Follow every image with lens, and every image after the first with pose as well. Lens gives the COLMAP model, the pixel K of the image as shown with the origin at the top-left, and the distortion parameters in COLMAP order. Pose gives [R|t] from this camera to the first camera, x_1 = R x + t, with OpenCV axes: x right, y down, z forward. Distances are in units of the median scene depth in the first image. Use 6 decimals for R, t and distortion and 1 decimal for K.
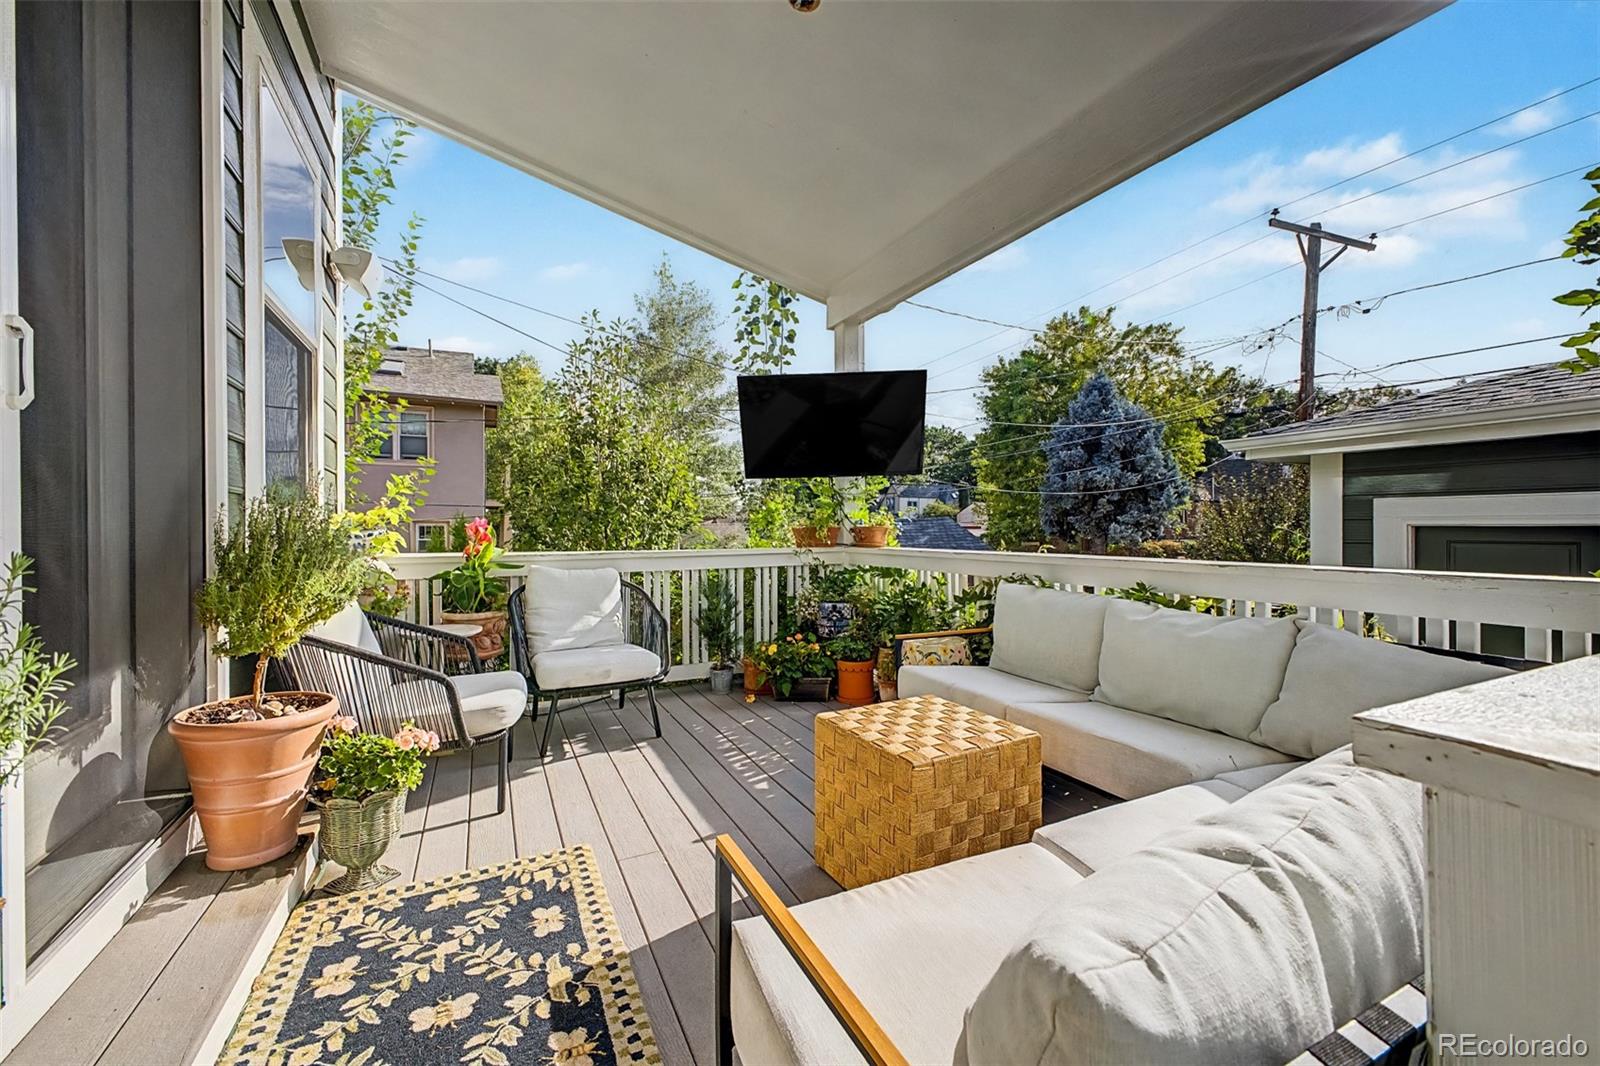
lens RADIAL K [[635.8, 0, 799.3], [0, 635.8, 529.5], [0, 0, 1]] dist [0.006618, -0.001206]
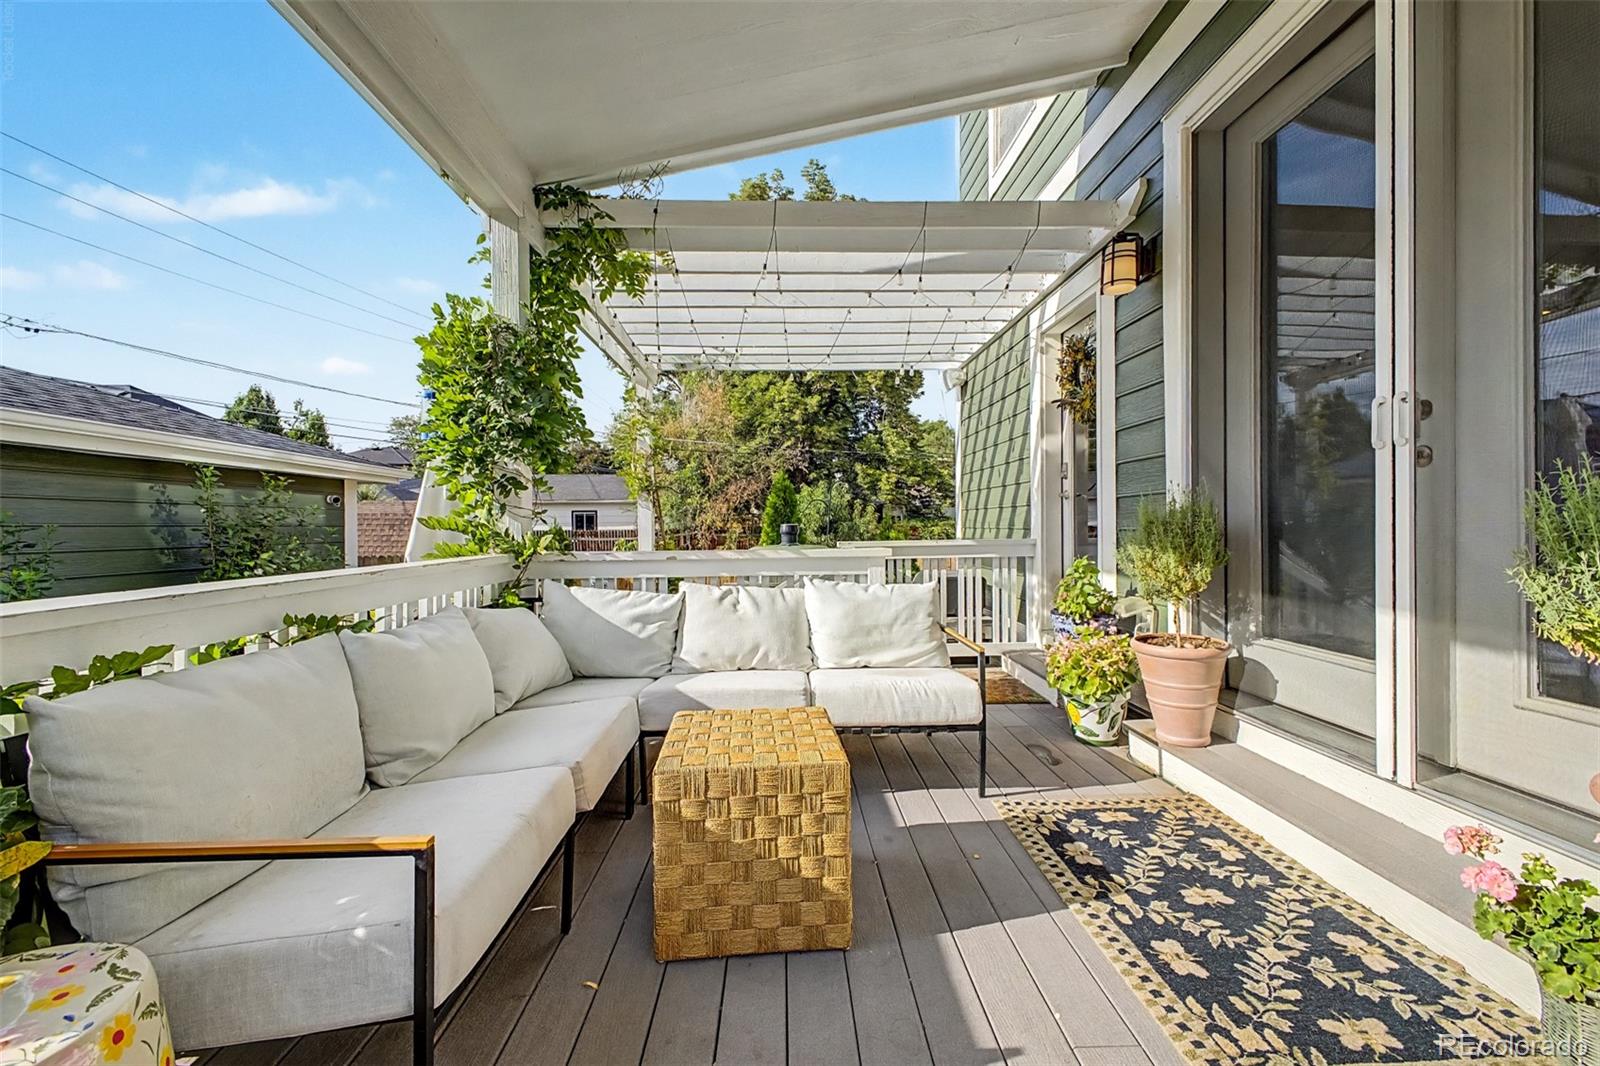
lens RADIAL K [[635.8, 0, 800.7], [0, 635.8, 526.9], [0, 0, 1]] dist [0.006618, -0.001206]
pose [[-0.908494, 0.010459, 0.417766, -0.321929], [0.014004, 0.999887, 0.005422, -0.000268], [-0.417662, 0.010776, -0.908538, 2.206039]]
